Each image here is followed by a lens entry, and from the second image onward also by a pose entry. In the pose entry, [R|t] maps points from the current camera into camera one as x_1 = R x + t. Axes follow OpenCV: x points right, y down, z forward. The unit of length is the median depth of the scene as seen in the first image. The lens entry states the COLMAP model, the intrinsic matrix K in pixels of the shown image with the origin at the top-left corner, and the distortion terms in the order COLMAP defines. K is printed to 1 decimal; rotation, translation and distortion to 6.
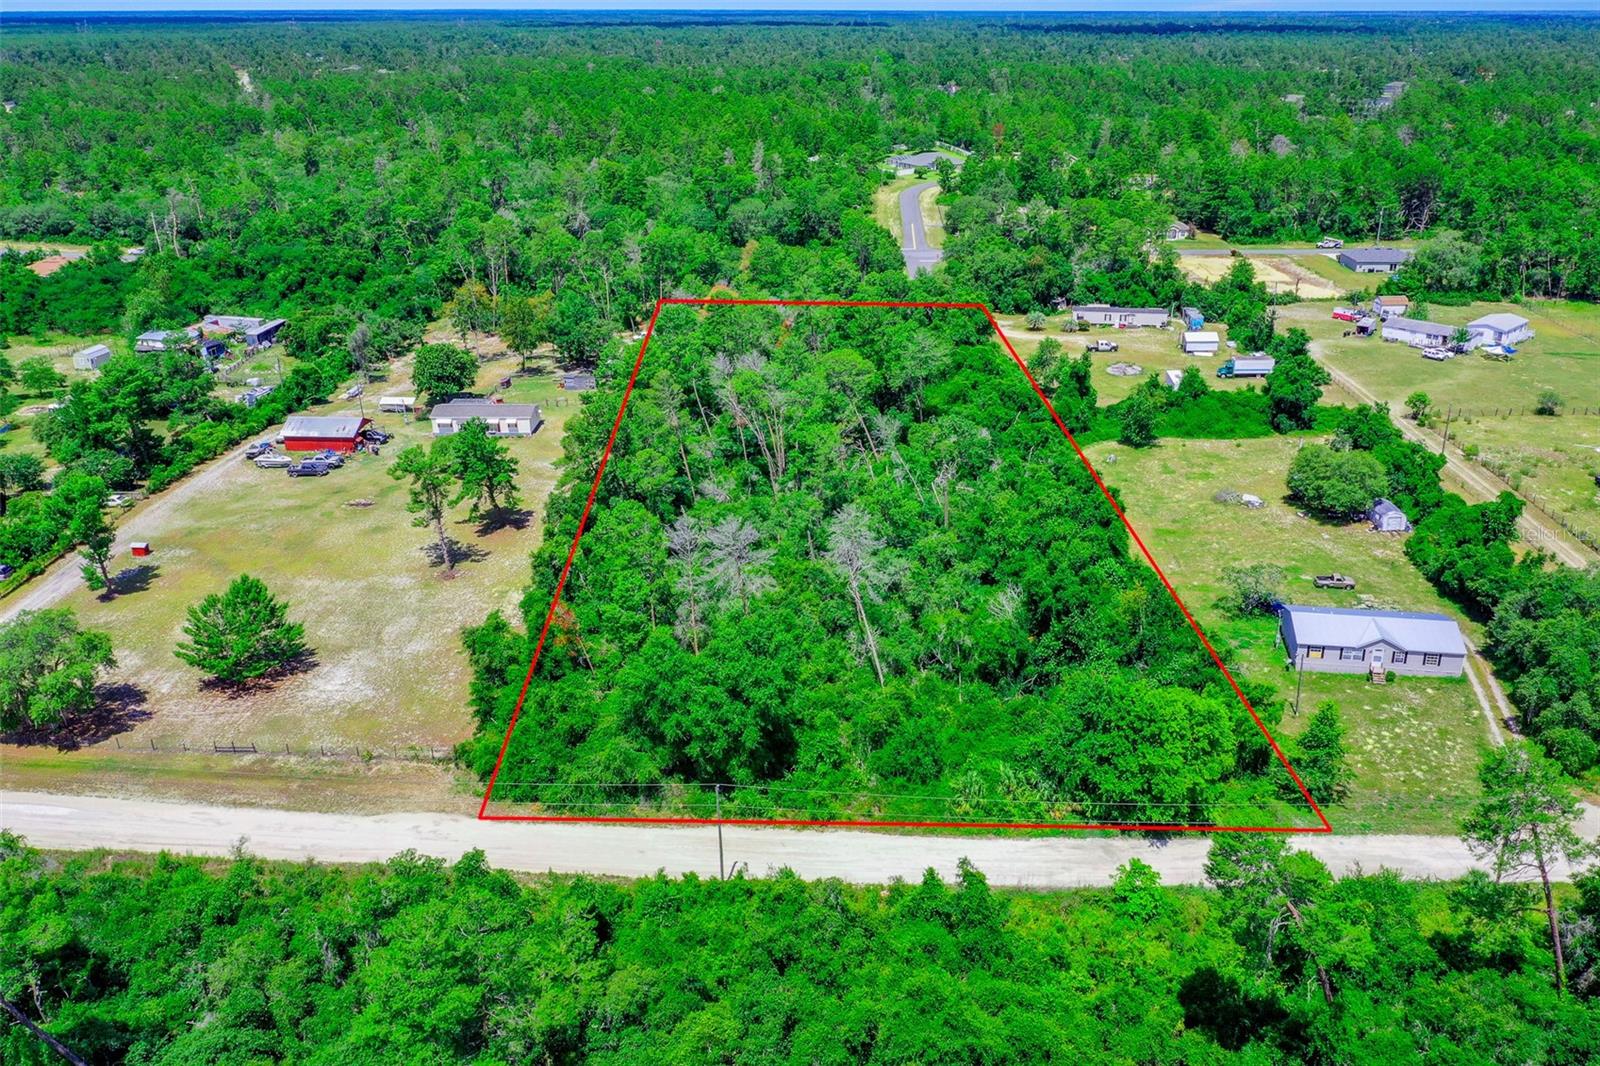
lens RADIAL K [[1261.6, 0, 834.0], [0, 1261.6, 531.4], [0, 0, 1]] dist [-0.003765, 0.001801]
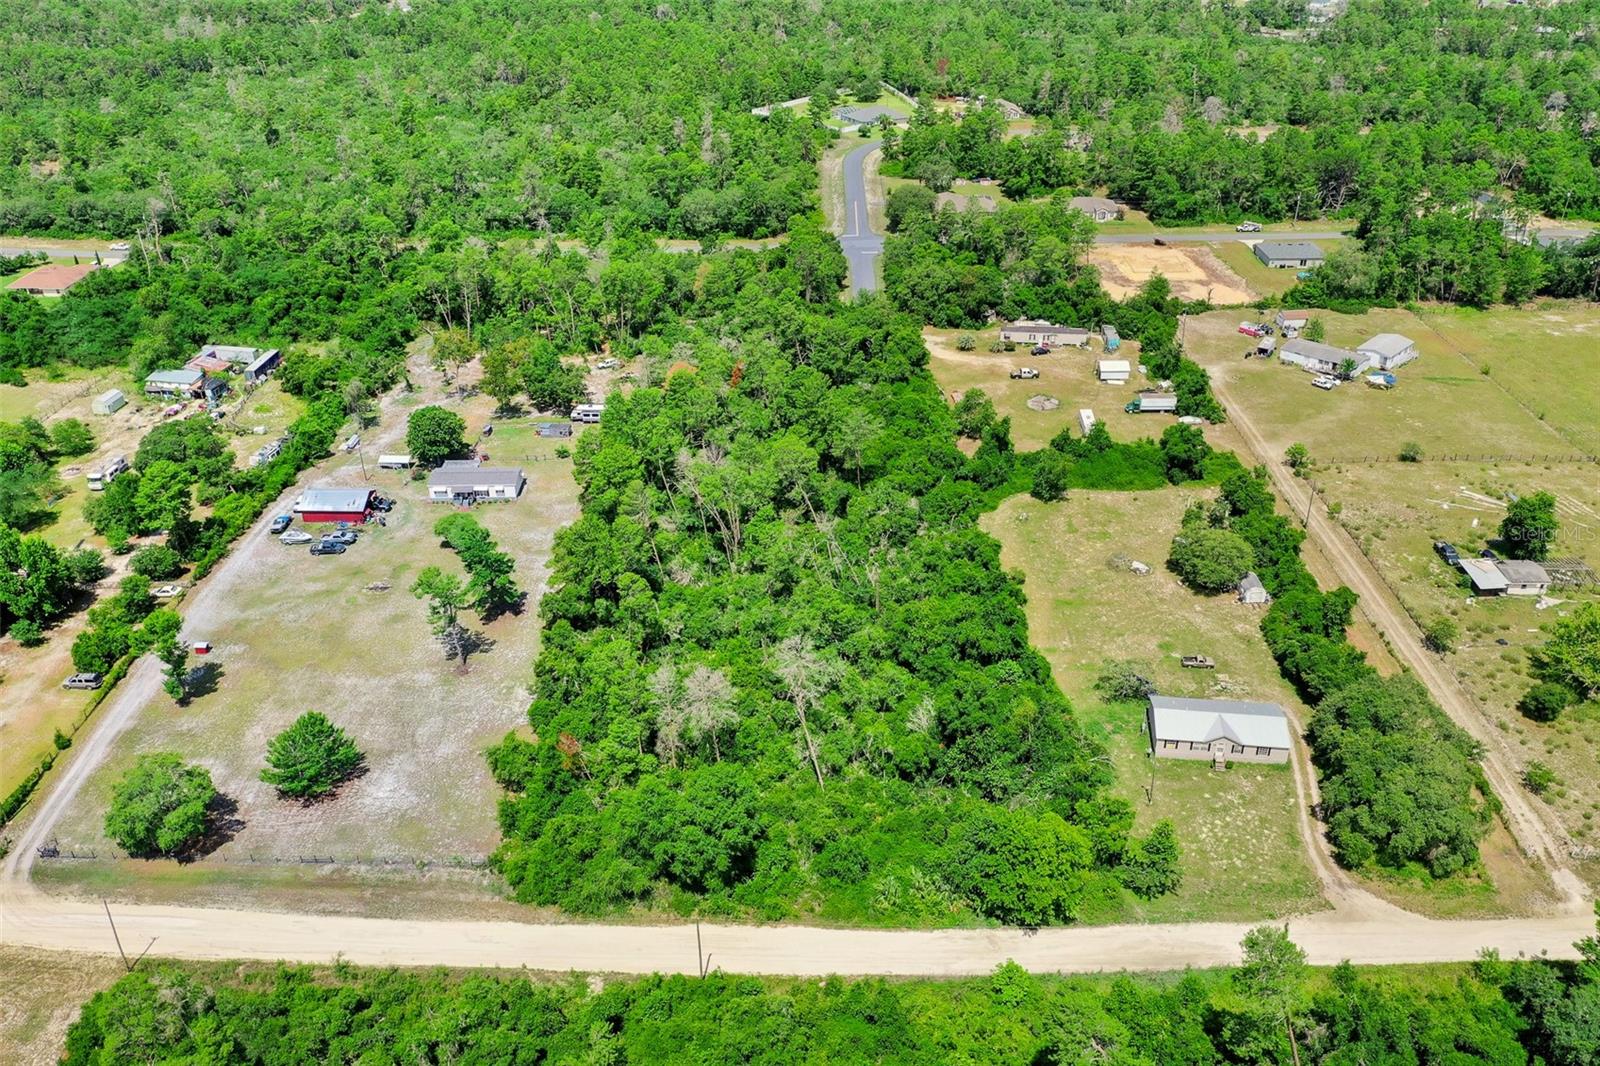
lens RADIAL K [[1265.1, 0, 800.0], [0, 1265.1, 533.0], [0, 0, 1]] dist [0.003637, -0.005878]
pose [[0.999868, -0.013671, 0.008742, 0.005635], [0.012565, 0.993170, 0.115995, -0.182926], [-0.010268, -0.115870, 0.993211, -0.148662]]
